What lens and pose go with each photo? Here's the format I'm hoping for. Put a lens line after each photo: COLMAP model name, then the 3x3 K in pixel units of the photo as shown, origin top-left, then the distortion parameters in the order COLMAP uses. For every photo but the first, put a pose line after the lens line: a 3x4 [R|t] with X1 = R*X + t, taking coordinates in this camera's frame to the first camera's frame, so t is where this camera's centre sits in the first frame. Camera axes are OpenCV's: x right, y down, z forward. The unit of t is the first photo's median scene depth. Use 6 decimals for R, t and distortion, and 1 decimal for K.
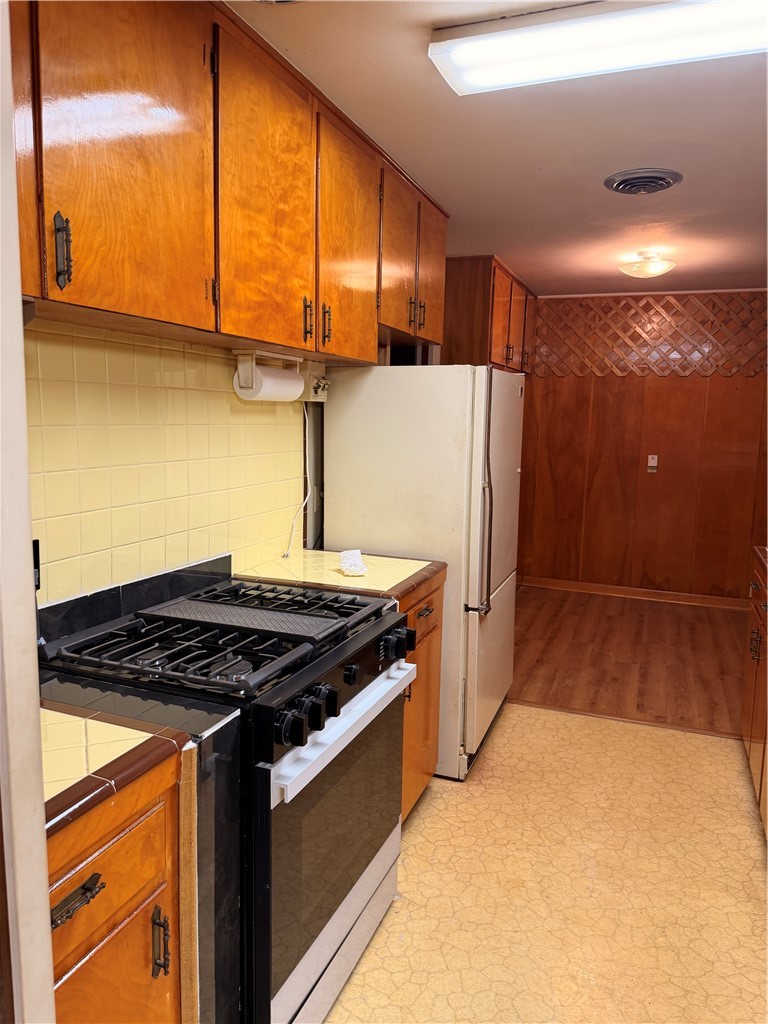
lens RADIAL K [[718.1, 0, 380.3], [0, 718.1, 513.0], [0, 0, 1]] dist [0.163573, -0.288855]
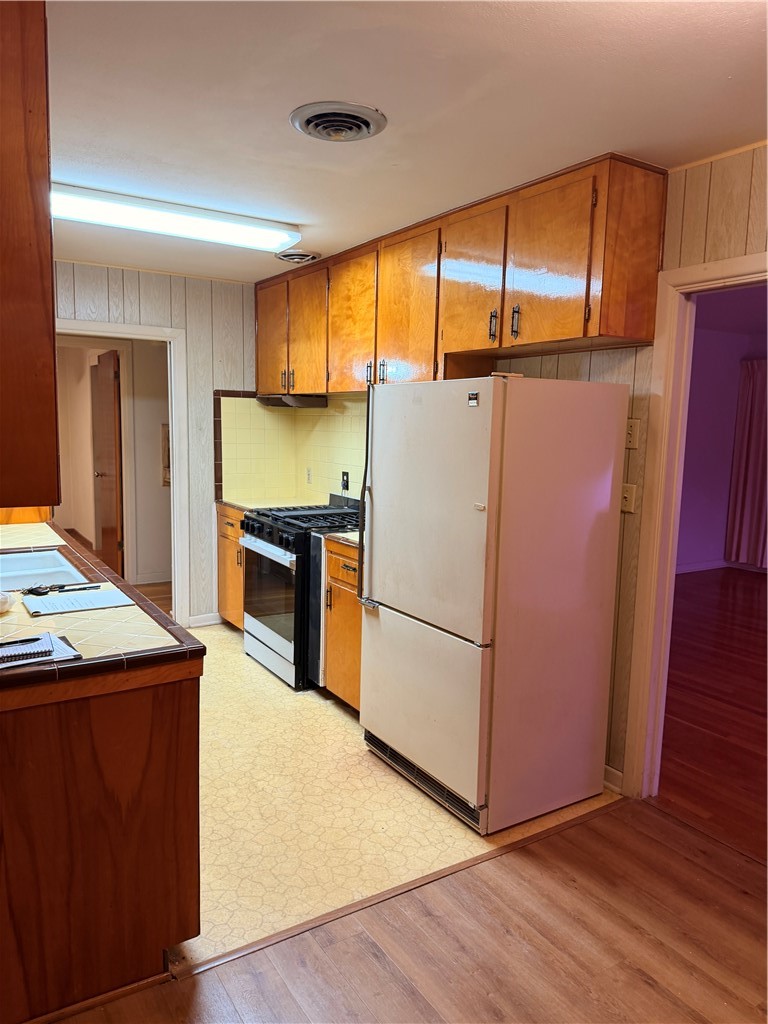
lens RADIAL K [[718.1, 0, 380.3], [0, 718.1, 513.0], [0, 0, 1]] dist [0.163573, -0.288855]
pose [[-0.592778, 0.074256, -0.801935, 0.911125], [-0.145688, 0.969426, 0.197455, -0.197773], [0.792079, 0.233880, -0.563836, 1.458331]]
